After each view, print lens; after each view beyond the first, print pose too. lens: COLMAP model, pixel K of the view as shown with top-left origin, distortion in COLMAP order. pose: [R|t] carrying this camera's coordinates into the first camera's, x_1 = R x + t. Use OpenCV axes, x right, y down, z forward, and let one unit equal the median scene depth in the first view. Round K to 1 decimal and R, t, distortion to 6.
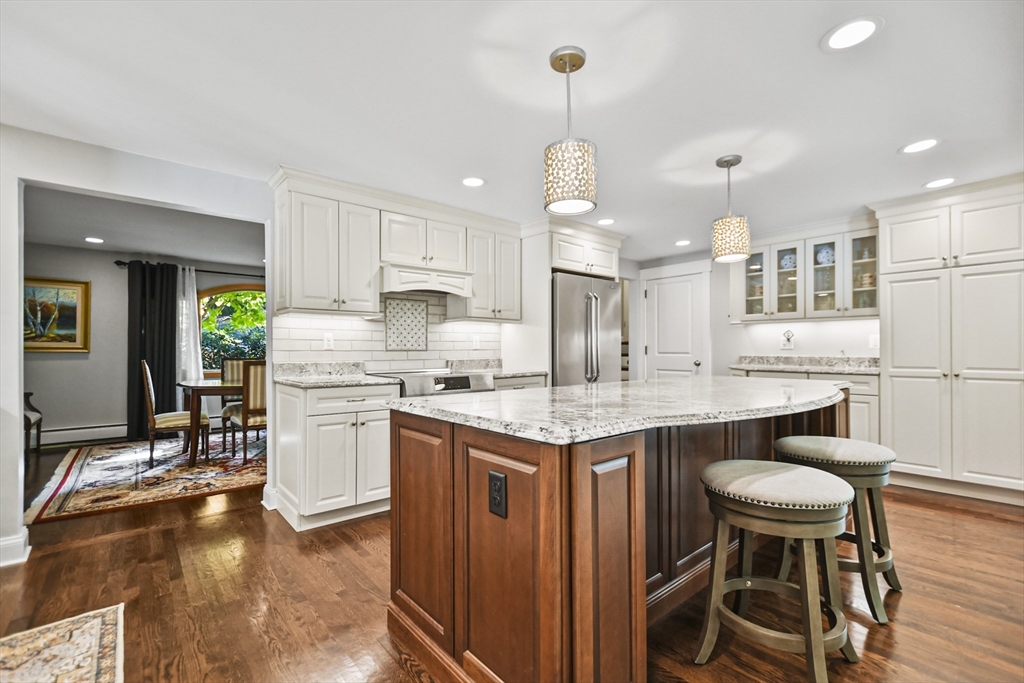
lens RADIAL K [[449.9, 0, 509.2], [0, 449.9, 346.2], [0, 0, 1]] dist [-0.012759, 0.003376]
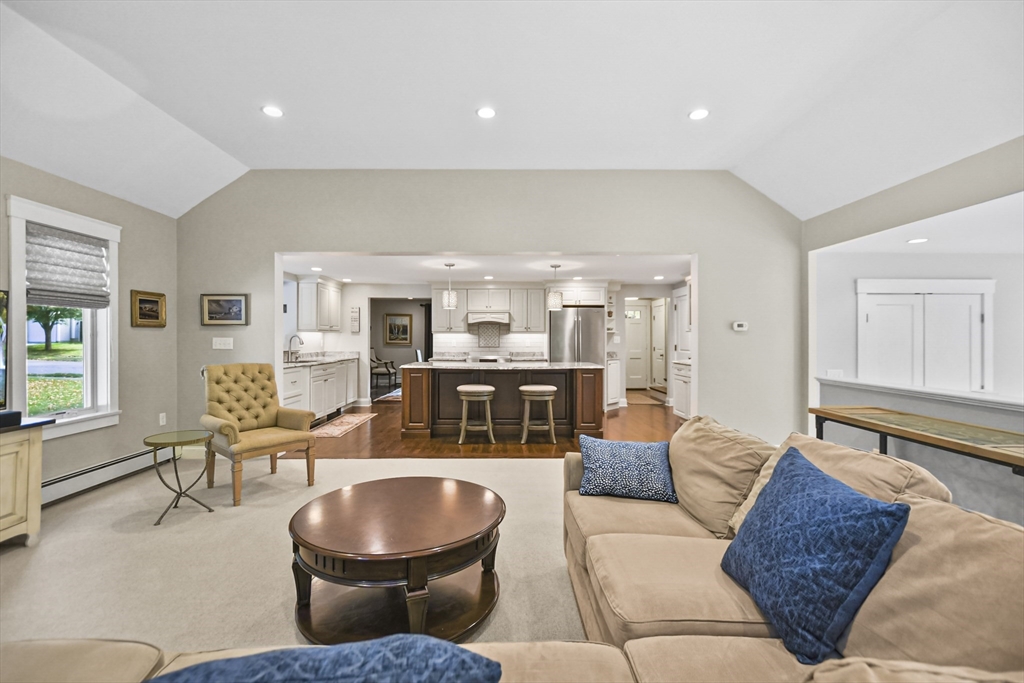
lens RADIAL K [[449.9, 0, 511.3], [0, 449.9, 343.3], [0, 0, 1]] dist [-0.012759, 0.003376]
pose [[0.774398, 0.009010, -0.632634, 1.161424], [0.001106, 0.999878, 0.015594, -0.040086], [0.632697, -0.012776, 0.774294, -0.592072]]
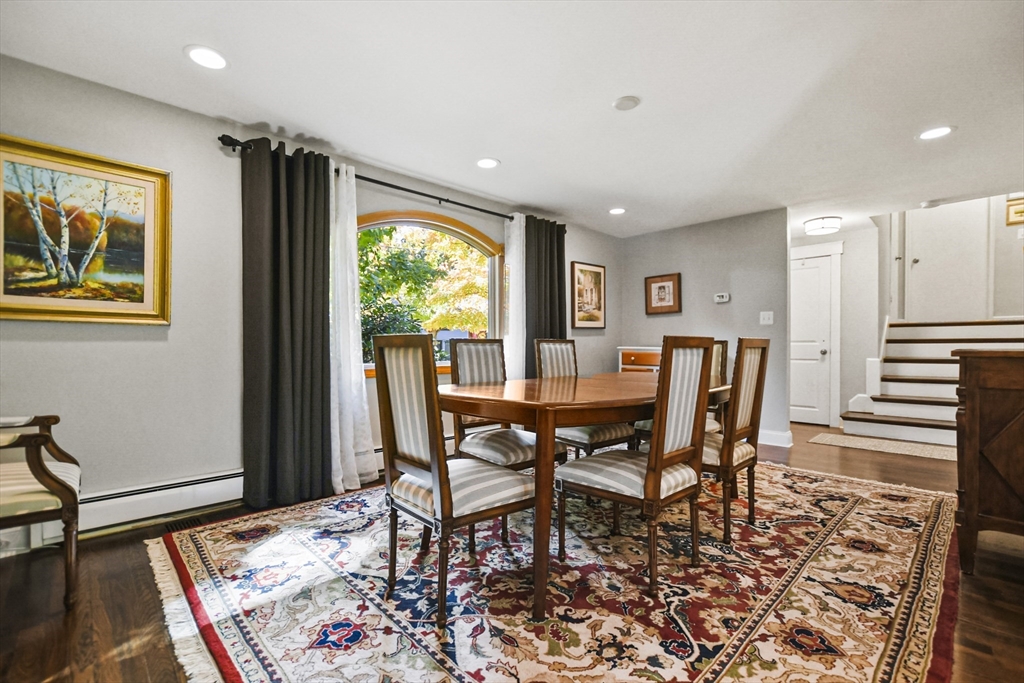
lens RADIAL K [[449.9, 0, 511.7], [0, 449.9, 350.5], [0, 0, 1]] dist [-0.012759, 0.003376]
pose [[0.998231, 0.000438, 0.059452, -0.772145], [-0.001476, 0.999847, 0.017428, 0.039485], [-0.059435, -0.017485, 0.998079, 0.642528]]
